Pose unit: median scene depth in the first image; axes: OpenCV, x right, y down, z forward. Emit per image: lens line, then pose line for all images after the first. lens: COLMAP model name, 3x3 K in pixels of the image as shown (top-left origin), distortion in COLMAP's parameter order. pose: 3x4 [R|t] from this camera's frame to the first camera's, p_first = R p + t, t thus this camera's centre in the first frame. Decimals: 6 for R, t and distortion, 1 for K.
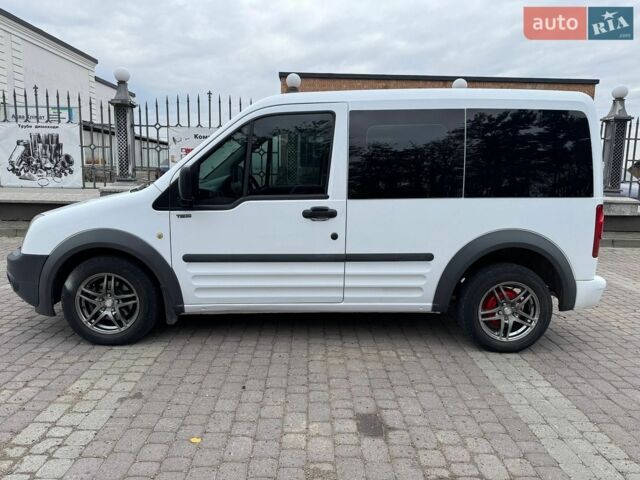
lens RADIAL K [[445.7, 0, 320.0], [0, 445.7, 240.0], [0, 0, 1]] dist [0.059325, -0.057218]
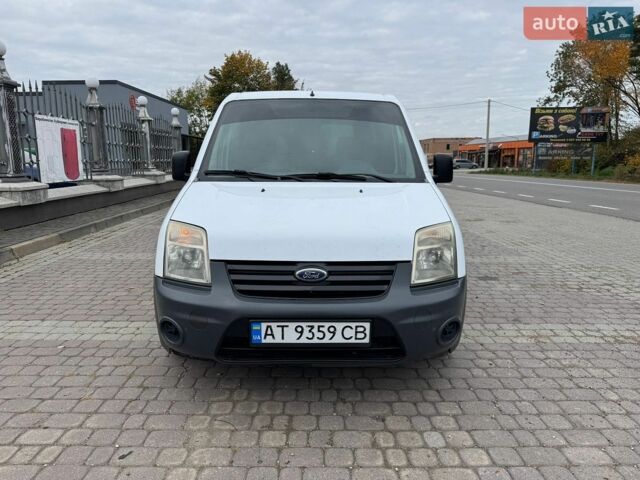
lens RADIAL K [[450.0, 0, 310.7], [0, 450.0, 241.1], [0, 0, 1]] dist [0.000532, -0.002270]
pose [[0.022748, -0.197957, 0.979947, -1.420113], [0.161675, 0.968027, 0.191796, -0.213060], [-0.986582, 0.154070, 0.054025, 1.242917]]
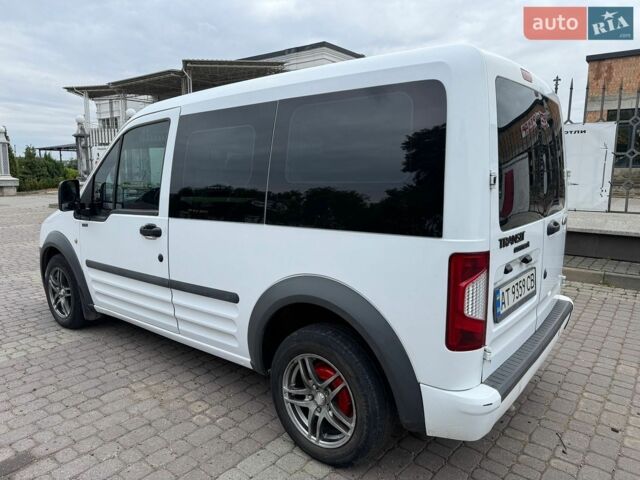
lens RADIAL K [[452.7, 0, 320.0], [0, 452.7, 240.0], [0, 0, 1]] dist [0.039051, -0.055598]
pose [[0.770571, 0.084939, -0.631669, 0.856954], [-0.090568, 0.995615, 0.023394, -0.094750], [0.630887, 0.039183, 0.774885, 0.495712]]
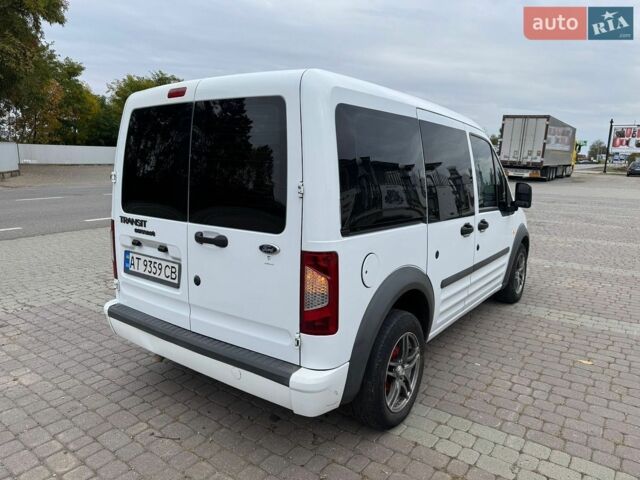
lens RADIAL K [[452.7, 0, 320.0], [0, 452.7, 240.0], [0, 0, 1]] dist [0.039051, -0.055598]
pose [[-0.608935, 0.112185, -0.785247, 1.140583], [-0.156650, 0.953444, 0.257692, -0.360441], [0.777598, 0.279926, -0.563012, 1.923390]]
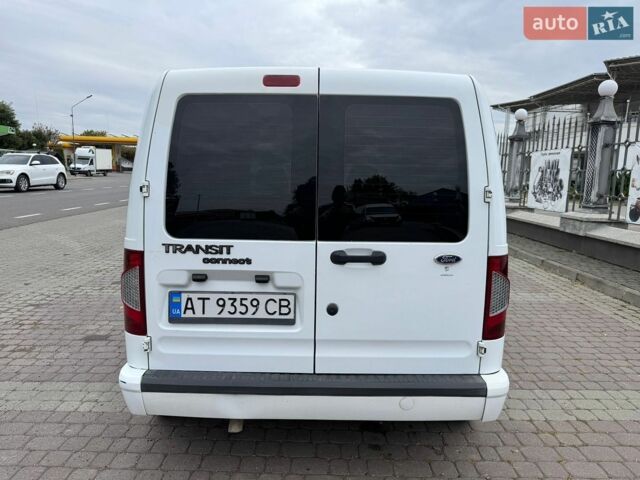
lens RADIAL K [[445.7, 0, 320.0], [0, 445.7, 240.0], [0, 0, 1]] dist [0.059325, -0.057218]
pose [[-0.018319, 0.129520, -0.991408, 1.285381], [-0.183941, 0.974213, 0.130673, -0.237339], [0.982766, 0.184755, 0.005977, 1.300266]]
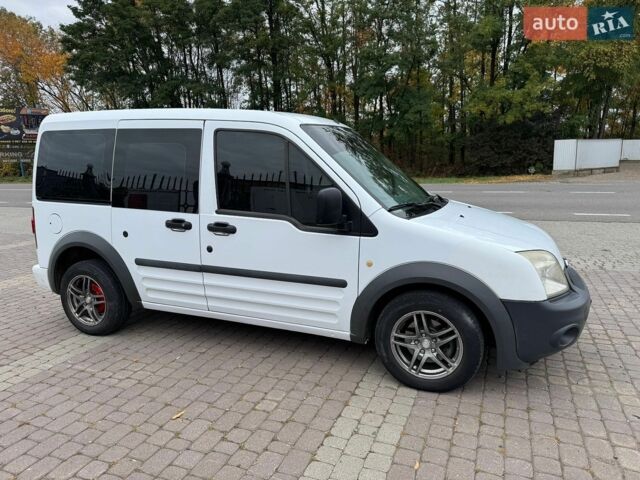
lens RADIAL K [[451.1, 0, 319.0], [0, 451.1, 247.5], [0, 0, 1]] dist [0.045500, -0.057544]
pose [[-0.916733, -0.084224, 0.390522, -0.643983], [0.064014, 0.933926, 0.351689, -0.475604], [-0.394339, 0.347404, -0.850769, 2.403407]]
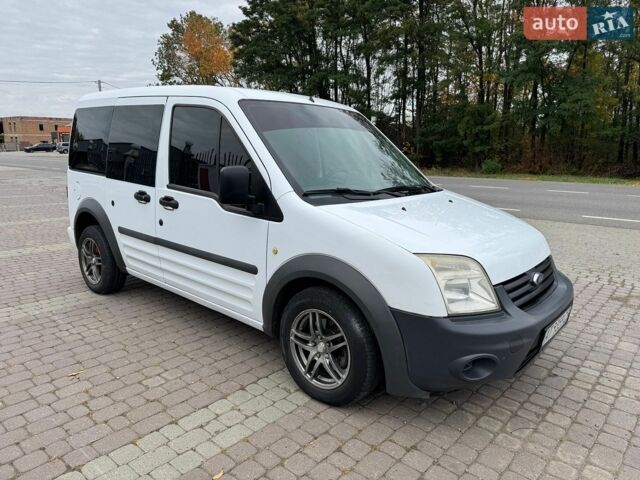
lens RADIAL K [[452.7, 0, 320.0], [0, 452.7, 240.0], [0, 0, 1]] dist [0.039051, -0.055598]
pose [[-0.733008, -0.167005, 0.659401, -1.003187], [0.082620, 0.940357, 0.330005, -0.403331], [-0.675184, 0.296376, -0.675491, 2.092171]]
